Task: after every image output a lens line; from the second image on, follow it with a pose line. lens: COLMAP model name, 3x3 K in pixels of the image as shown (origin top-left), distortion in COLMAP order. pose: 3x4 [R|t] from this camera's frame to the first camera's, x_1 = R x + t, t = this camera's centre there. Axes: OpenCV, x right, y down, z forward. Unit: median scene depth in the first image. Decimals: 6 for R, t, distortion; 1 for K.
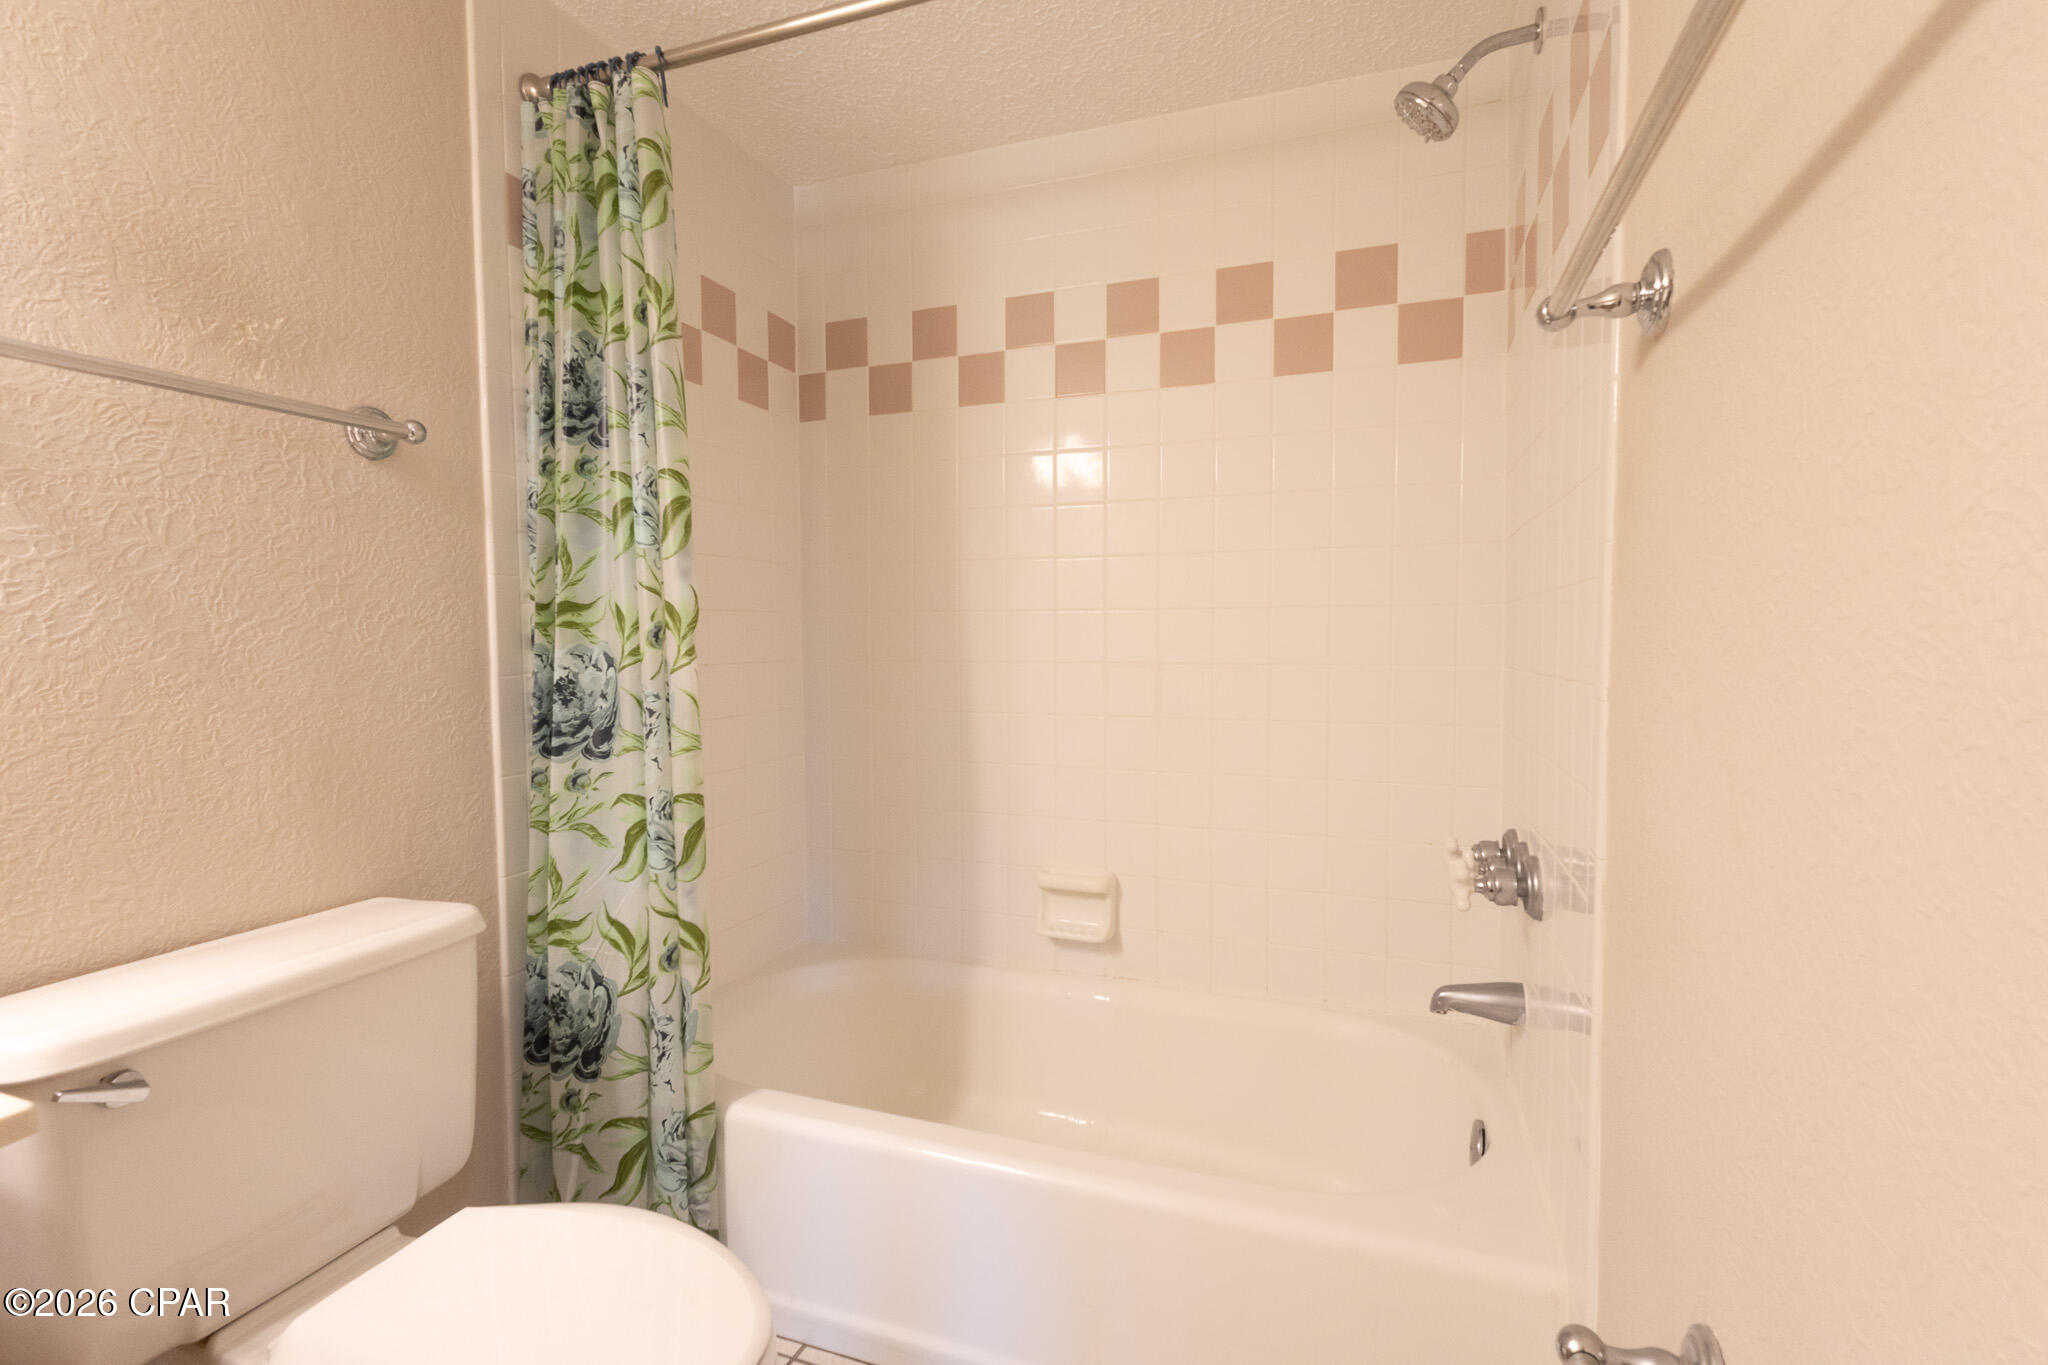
lens RADIAL K [[939.9, 0, 1021.7], [0, 939.9, 681.6], [0, 0, 1]] dist [0.001829, 0.000984]
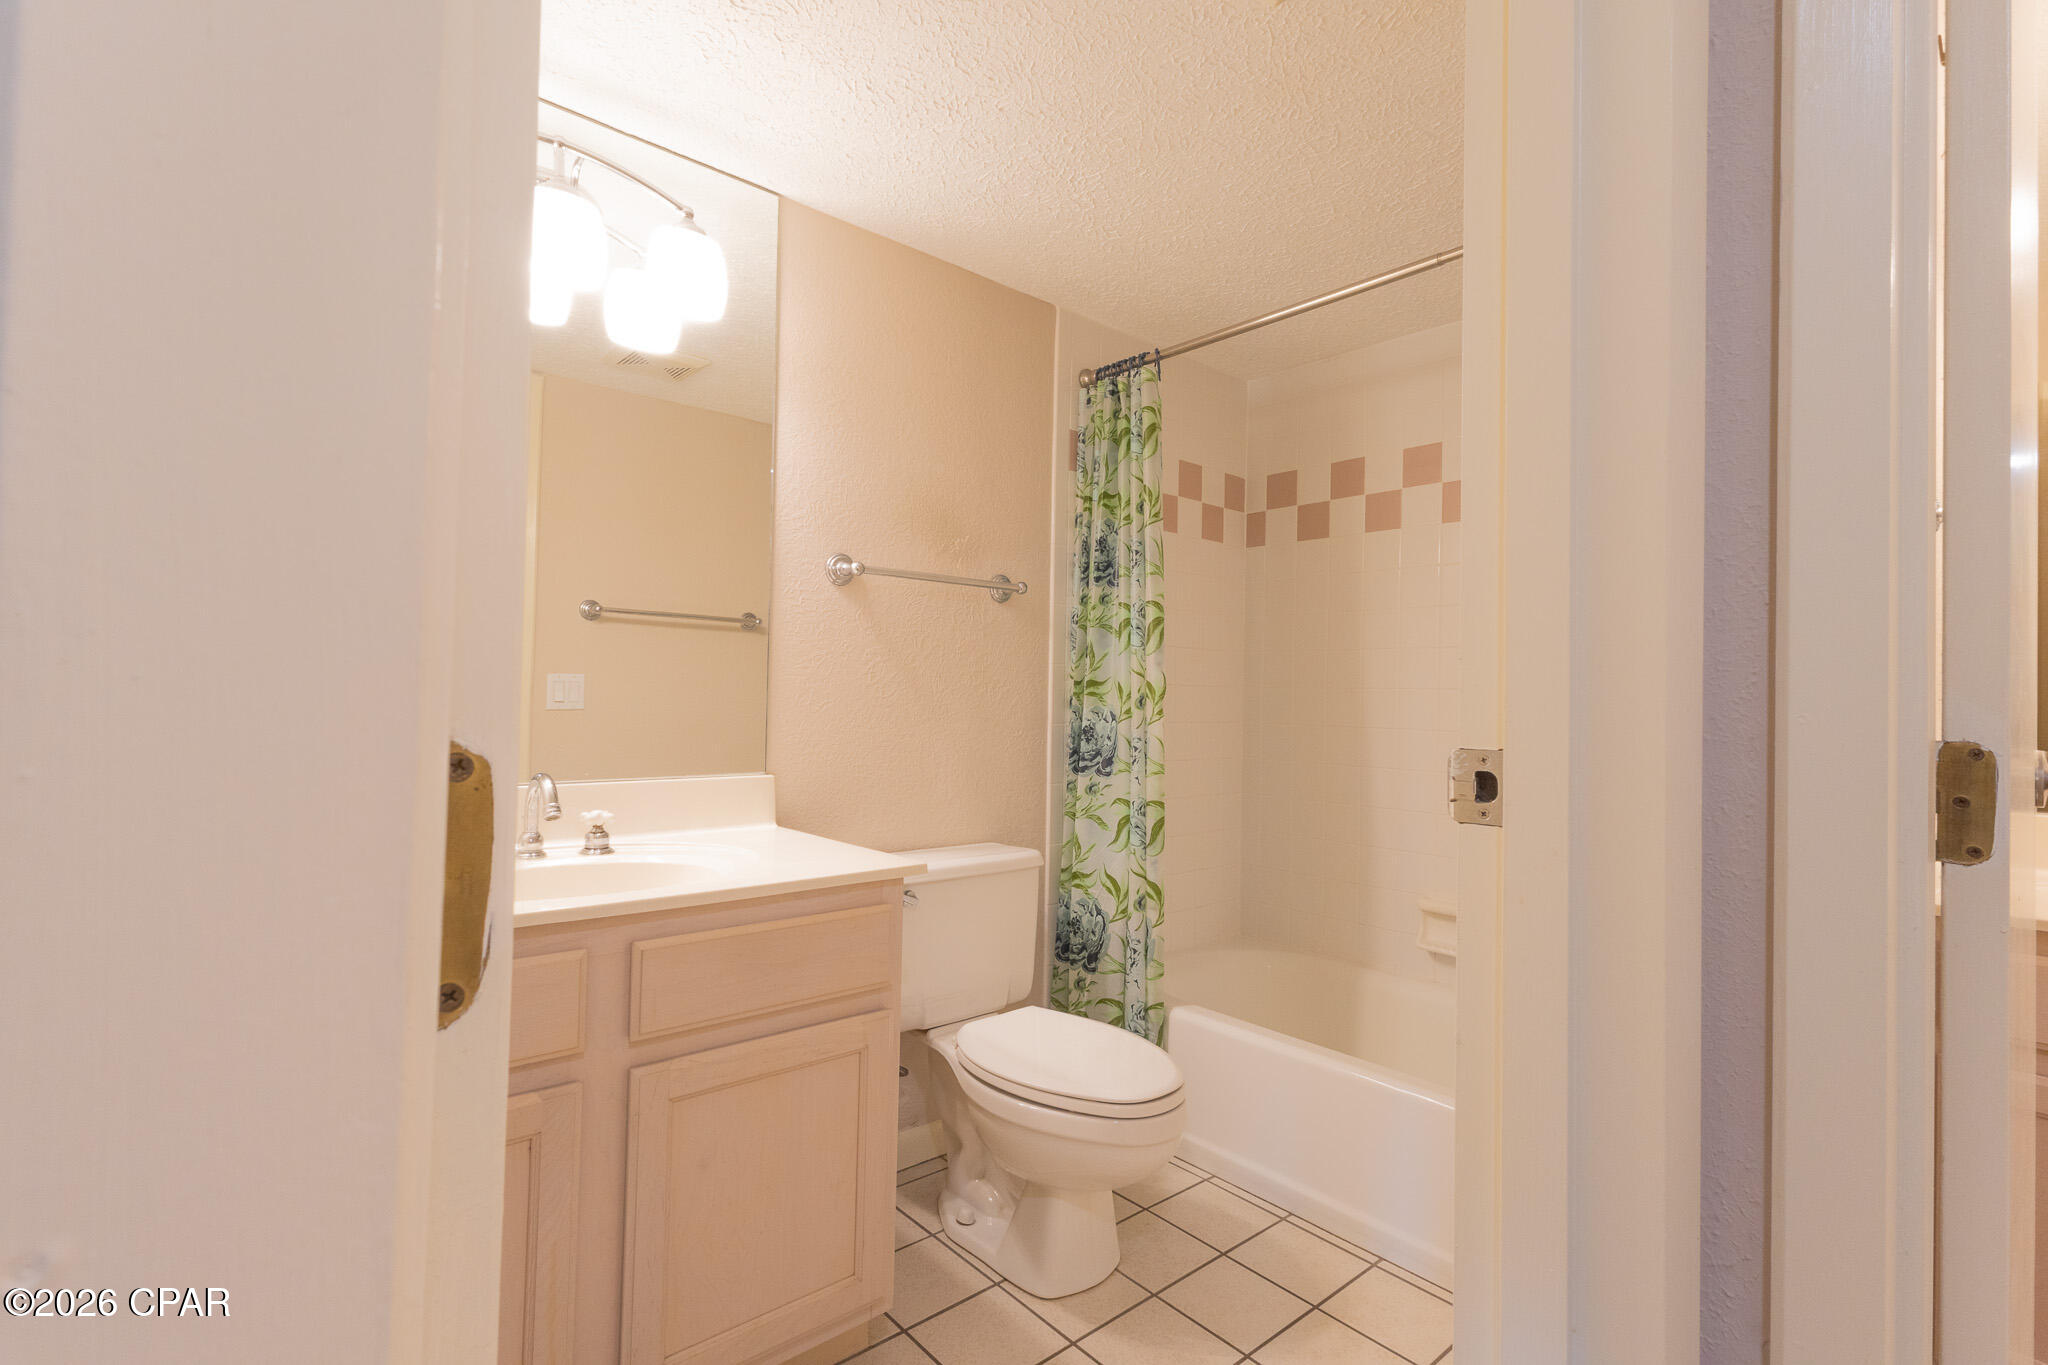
lens RADIAL K [[939.9, 0, 1021.7], [0, 939.9, 681.6], [0, 0, 1]] dist [0.001829, 0.000984]
pose [[0.878273, 0.015023, -0.477924, 0.205672], [-0.049030, 0.997067, -0.058759, 0.021458], [0.475639, 0.075039, 0.876434, -0.521654]]
